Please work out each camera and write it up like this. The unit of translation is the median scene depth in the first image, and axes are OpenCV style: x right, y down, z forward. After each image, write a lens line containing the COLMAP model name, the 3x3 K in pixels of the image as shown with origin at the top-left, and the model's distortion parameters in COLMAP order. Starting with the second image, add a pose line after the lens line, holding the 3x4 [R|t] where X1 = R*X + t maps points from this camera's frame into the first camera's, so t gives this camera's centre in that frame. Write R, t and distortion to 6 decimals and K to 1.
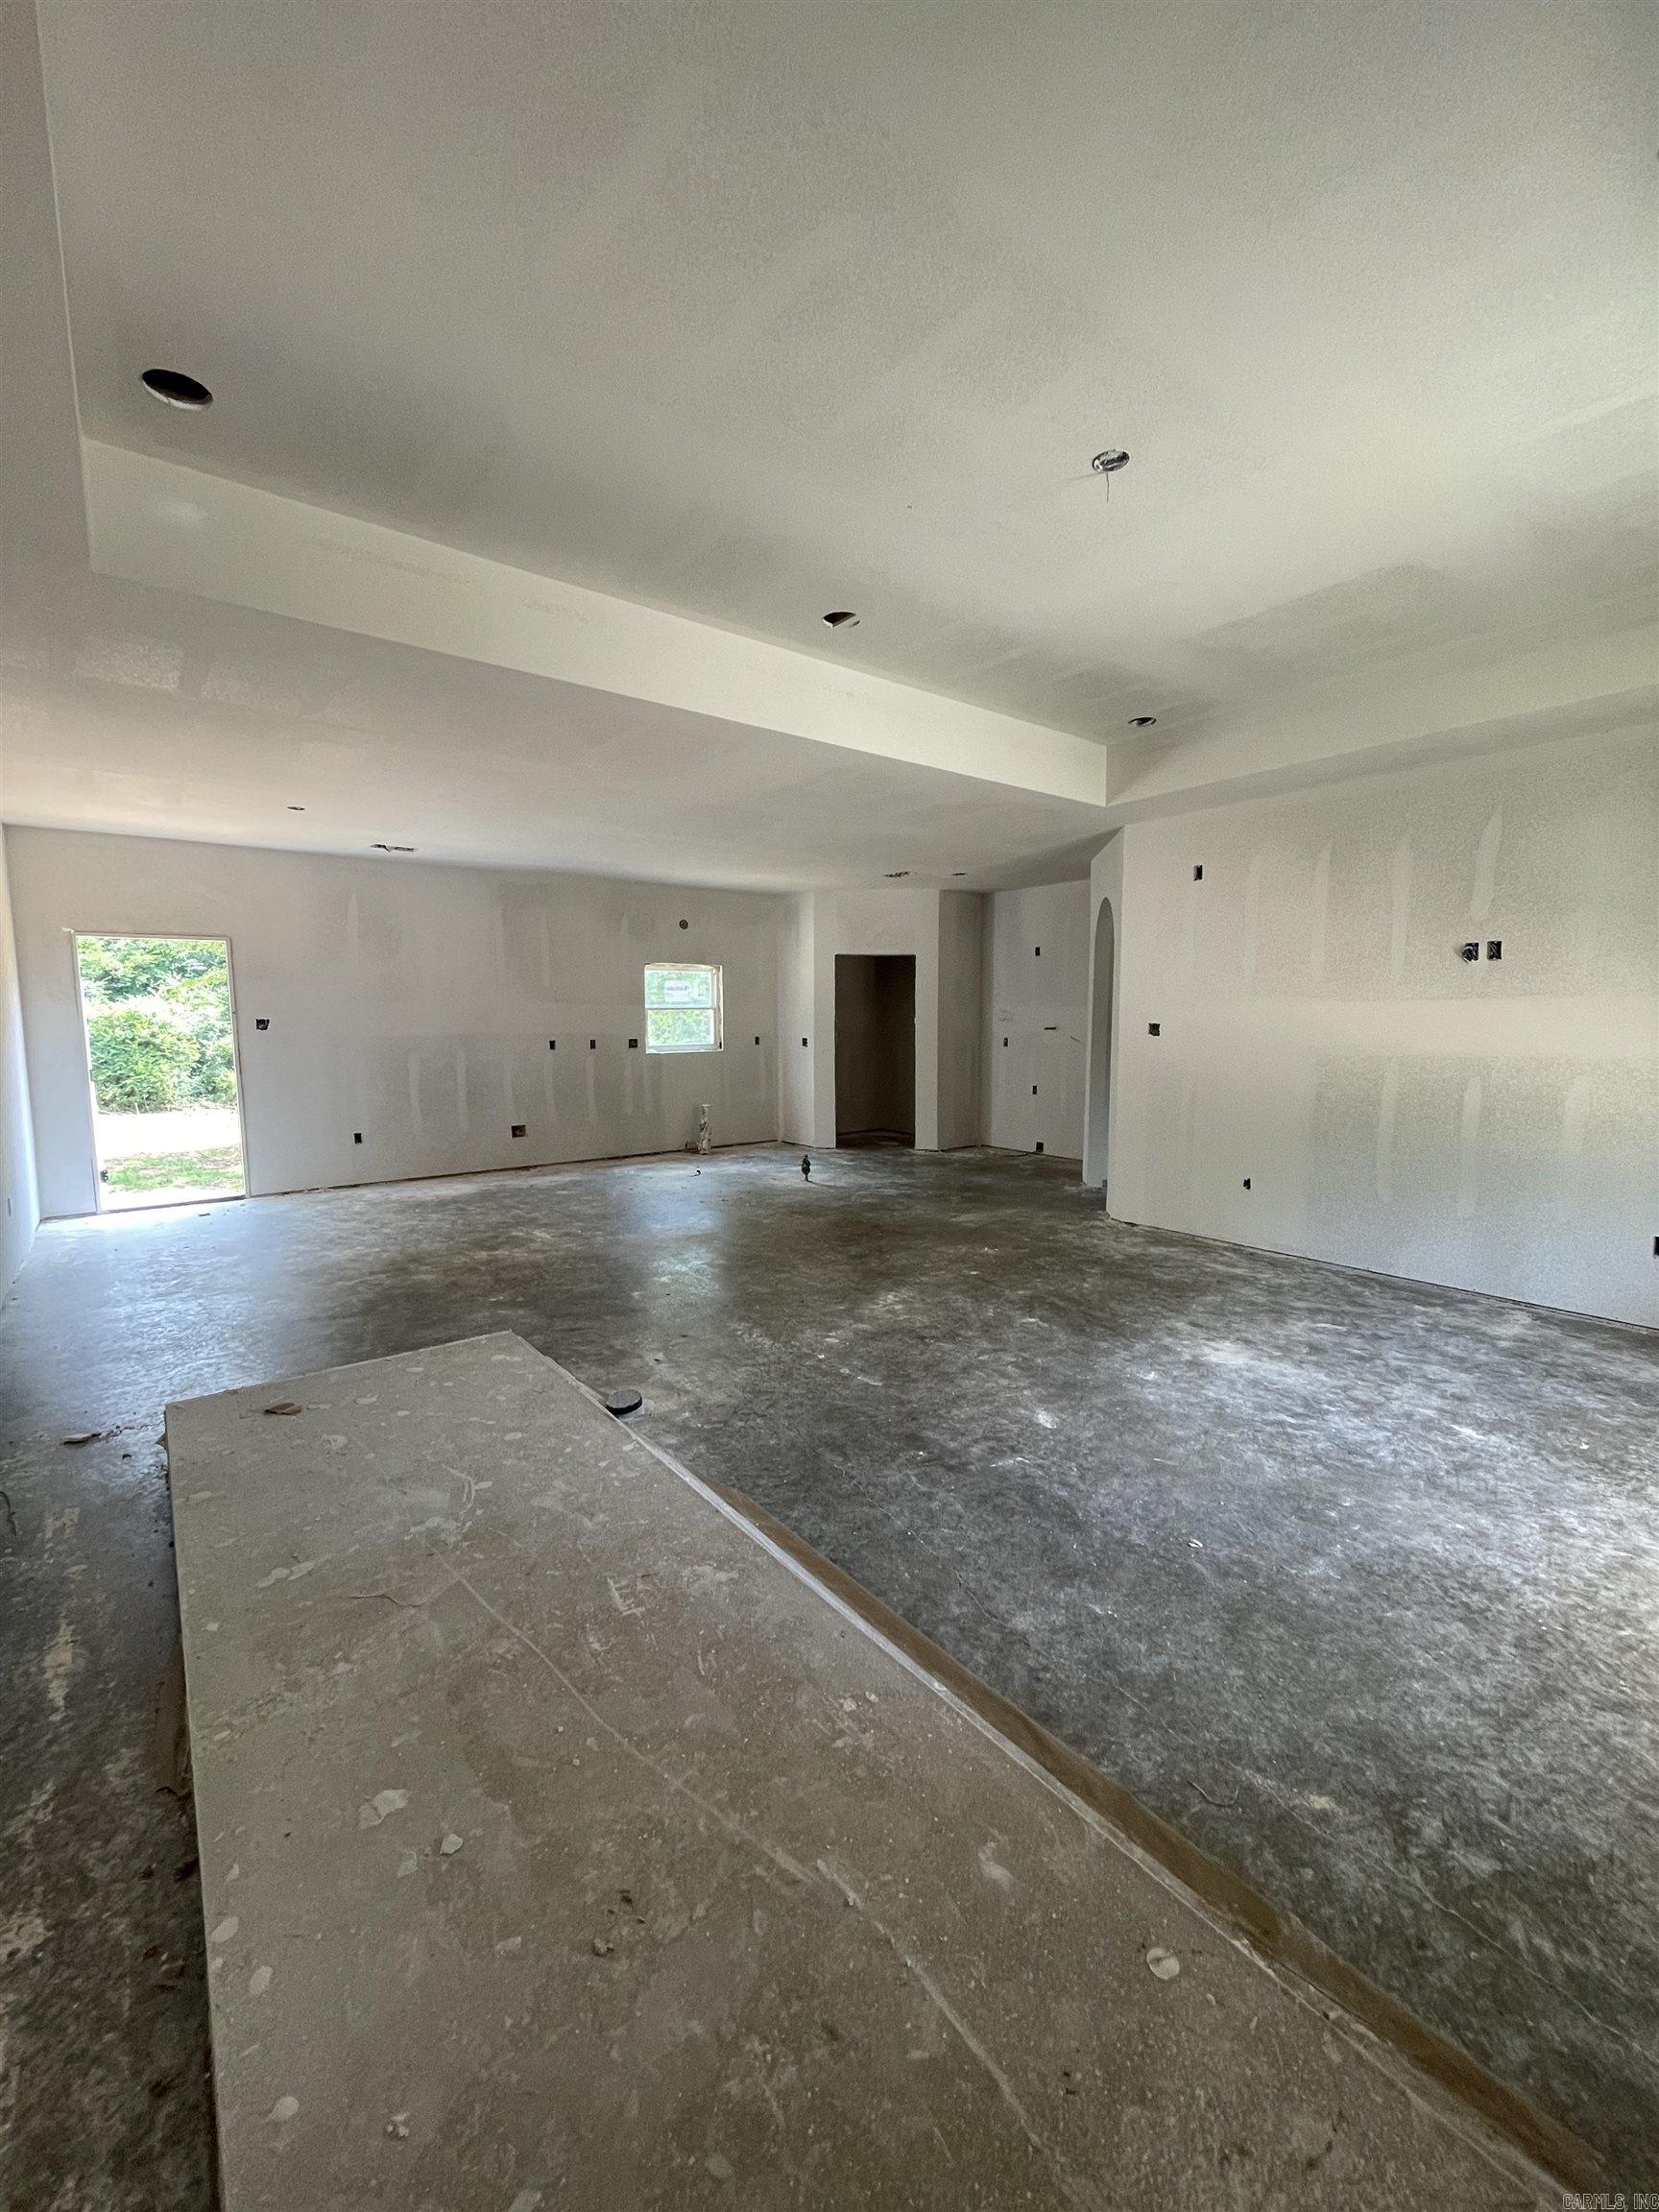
lens RADIAL K [[887.8, 0, 830.9], [0, 887.8, 1108.6], [0, 0, 1]] dist [-0.001429, 0.000489]
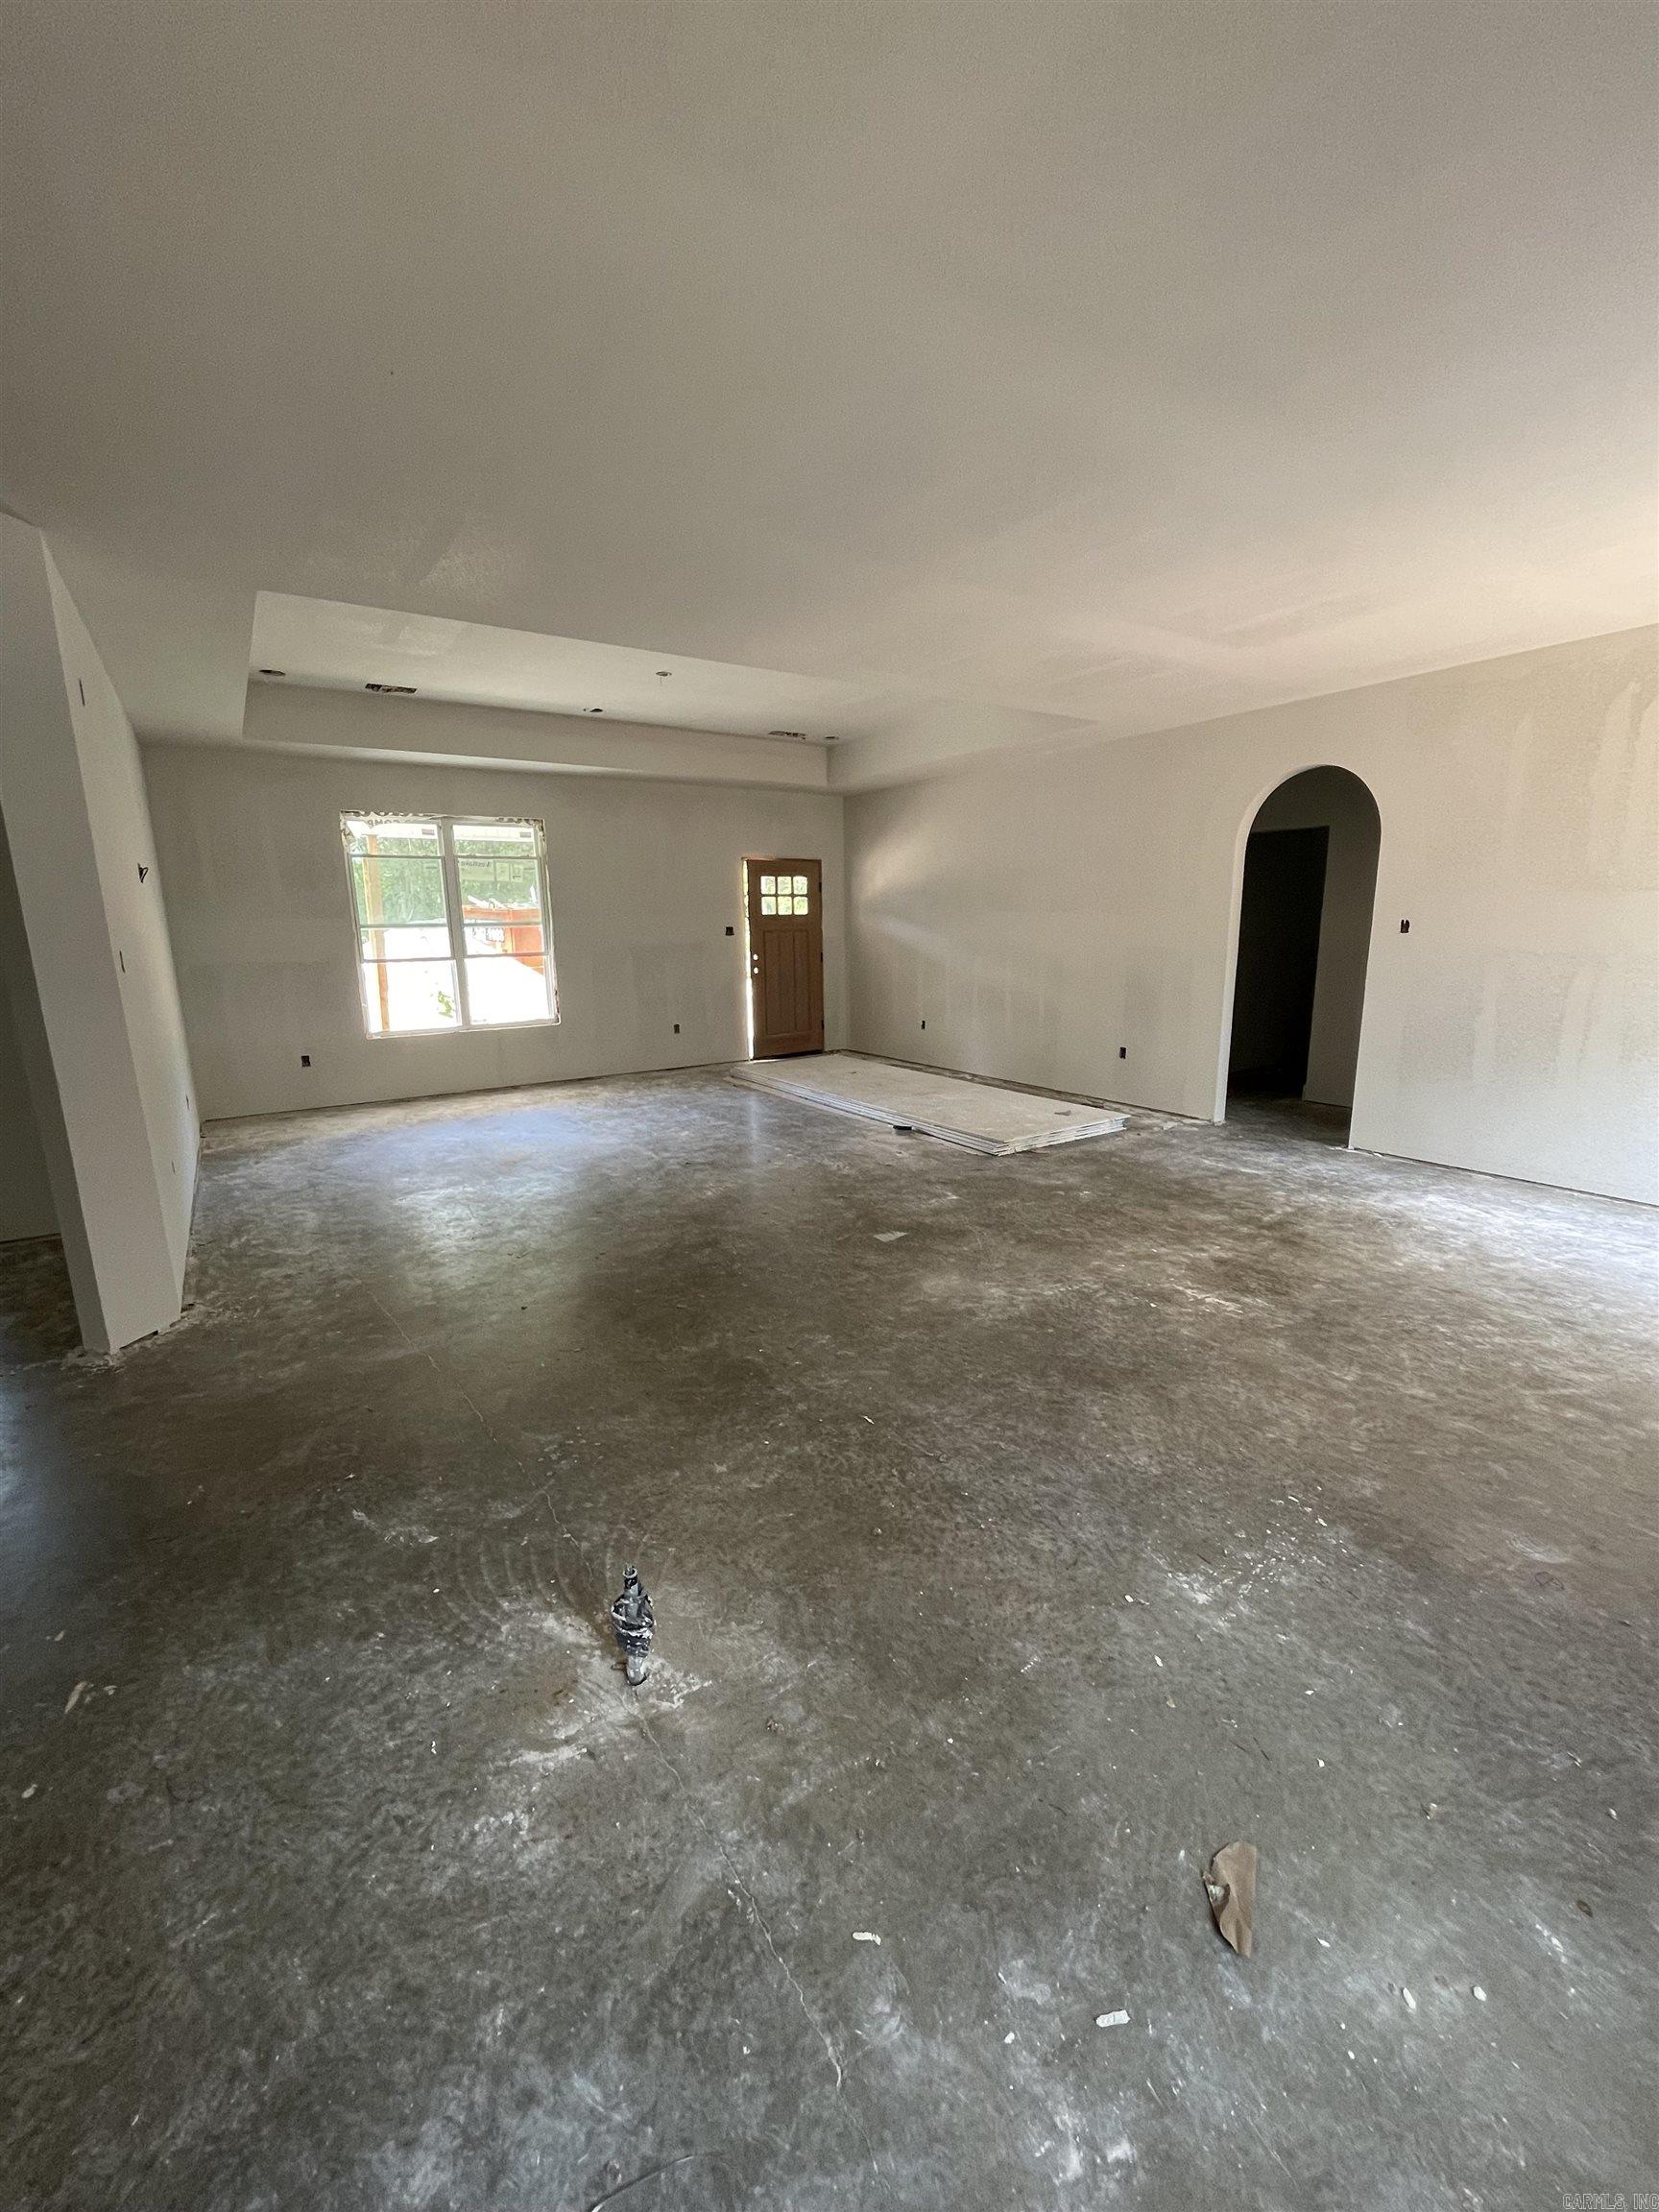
lens RADIAL K [[887.8, 0, 837.5], [0, 887.8, 1104.3], [0, 0, 1]] dist [-0.001429, 0.000489]
pose [[-0.997657, 0.004806, 0.068239, -0.143115], [0.025555, 0.951498, 0.306591, -0.189284], [-0.063456, 0.307616, -0.949392, 1.771048]]
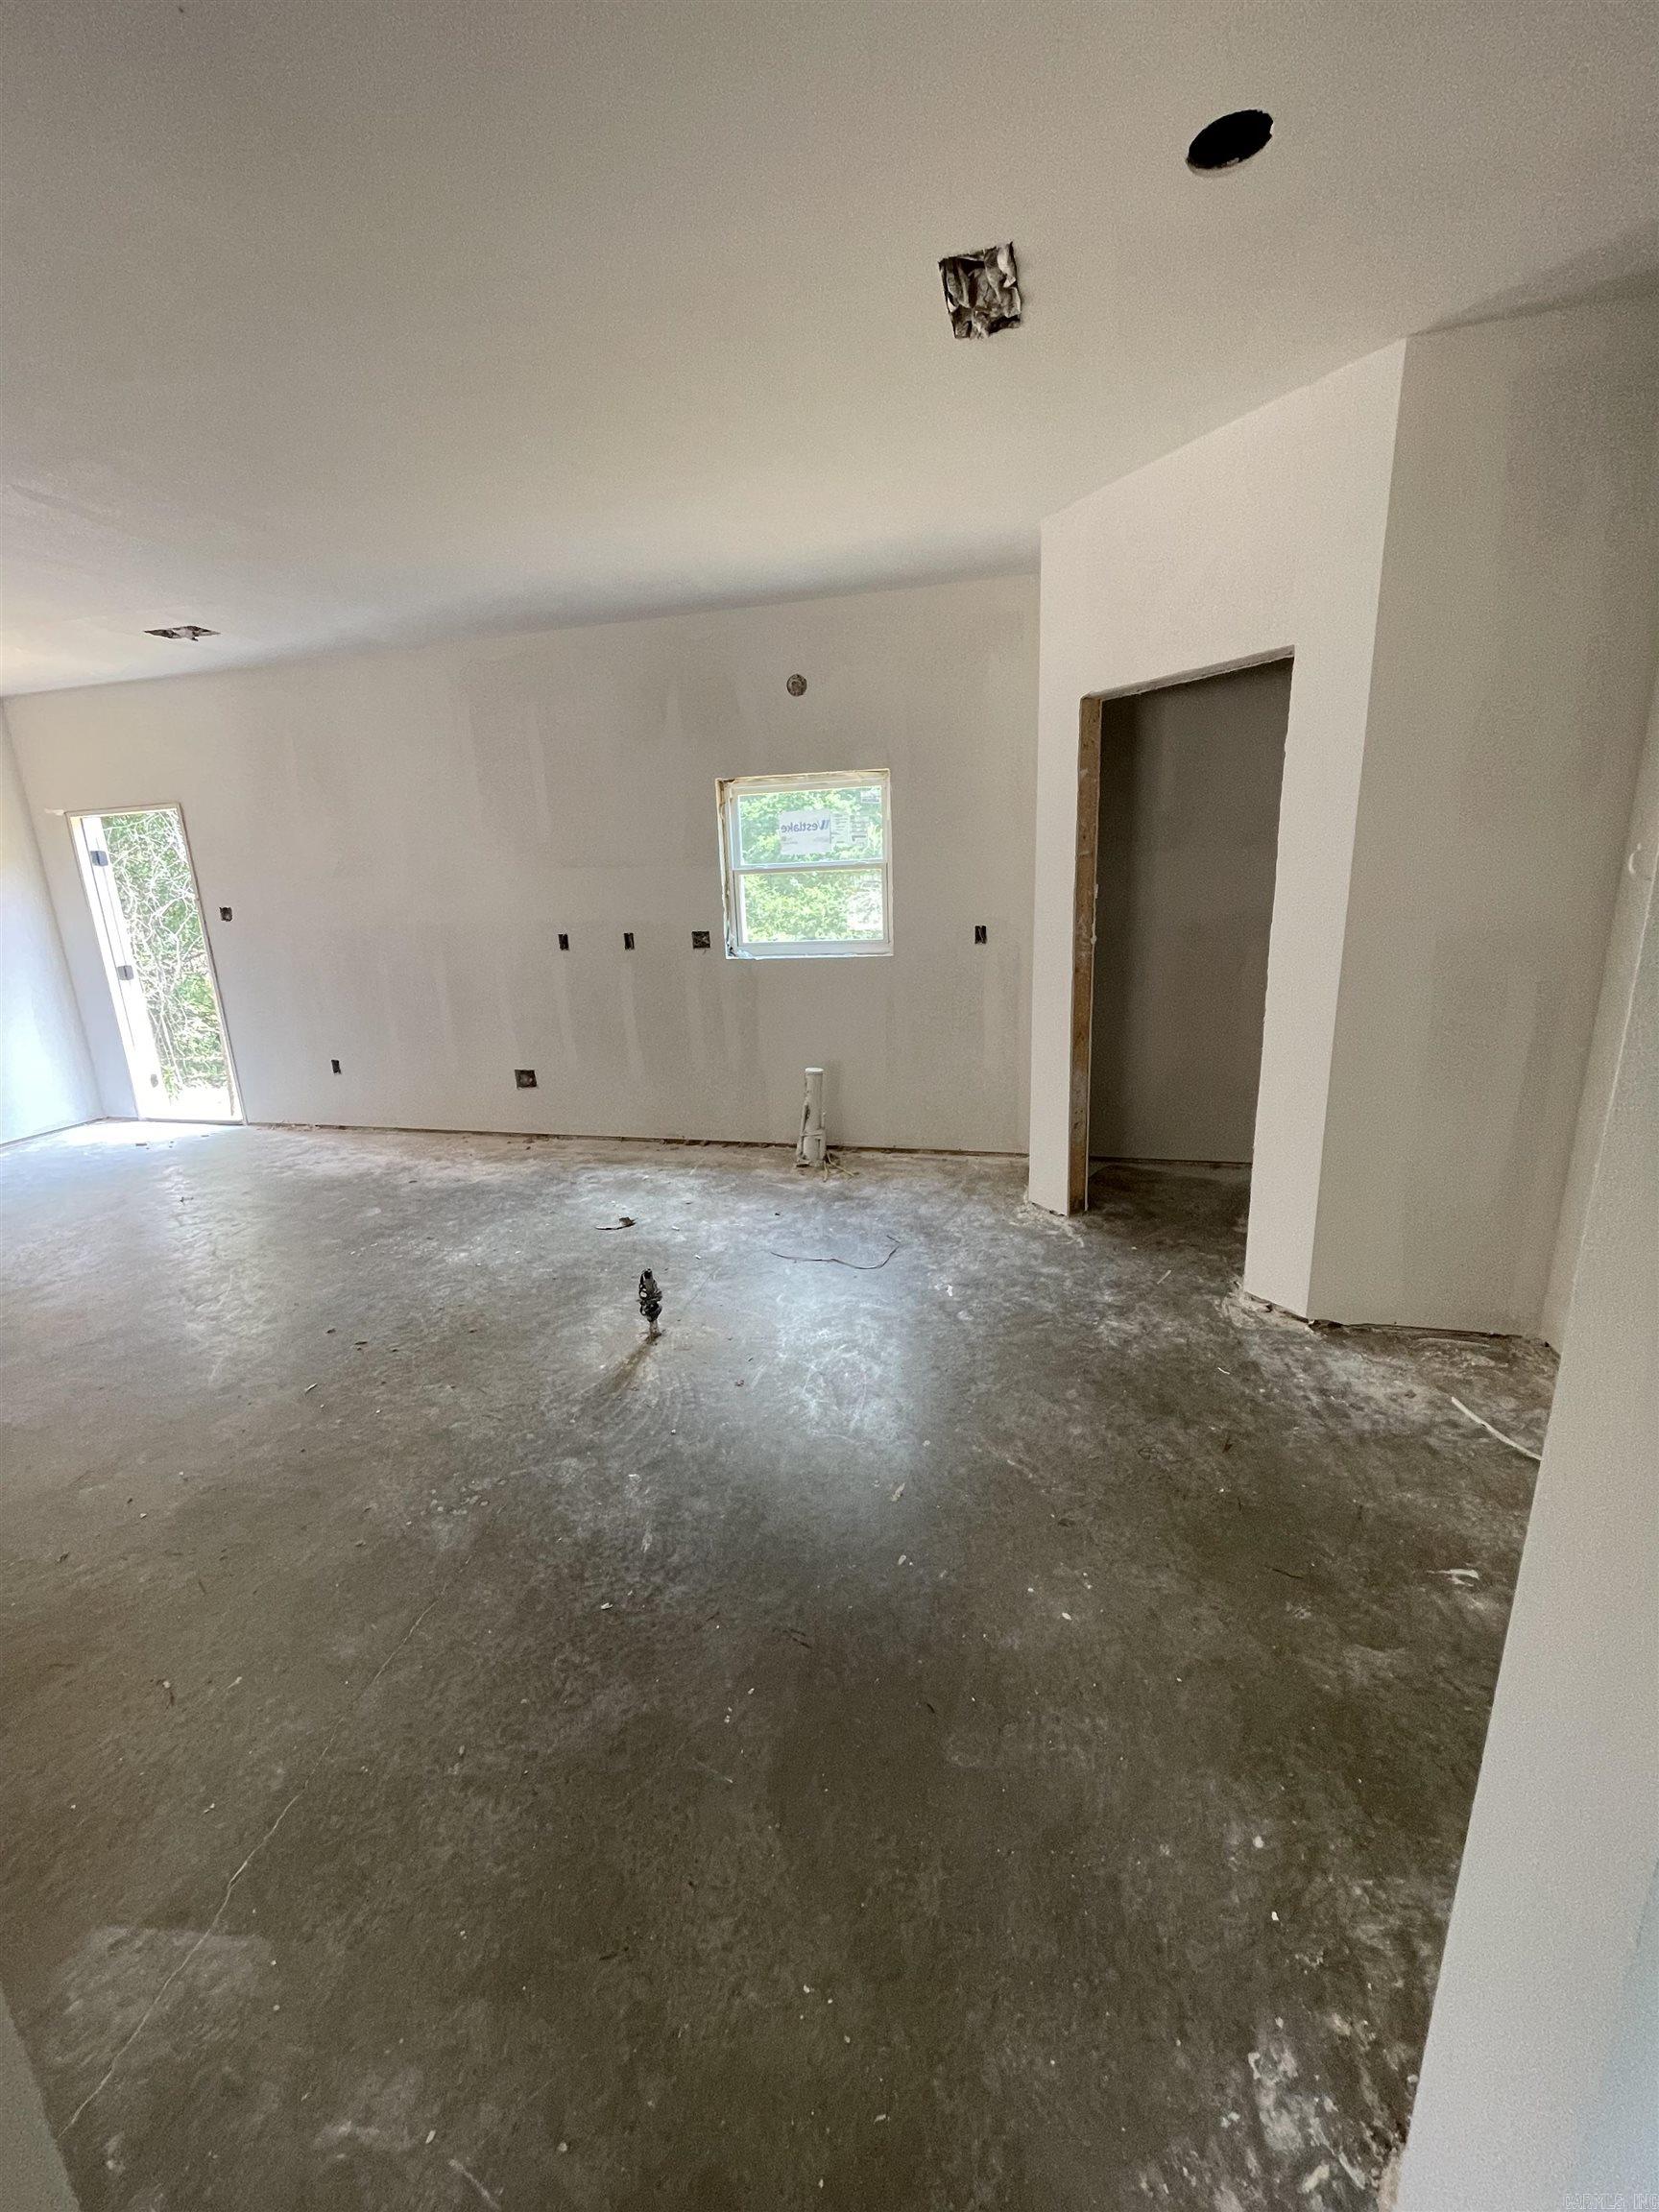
lens RADIAL K [[887.8, 0, 830.9], [0, 887.8, 1100.2], [0, 0, 1]] dist [-0.001429, 0.000489]
pose [[0.617240, 0.168843, -0.768445, 0.444655], [-0.050499, 0.983190, 0.175464, -0.133462], [0.785153, -0.069498, 0.615390, 1.266650]]
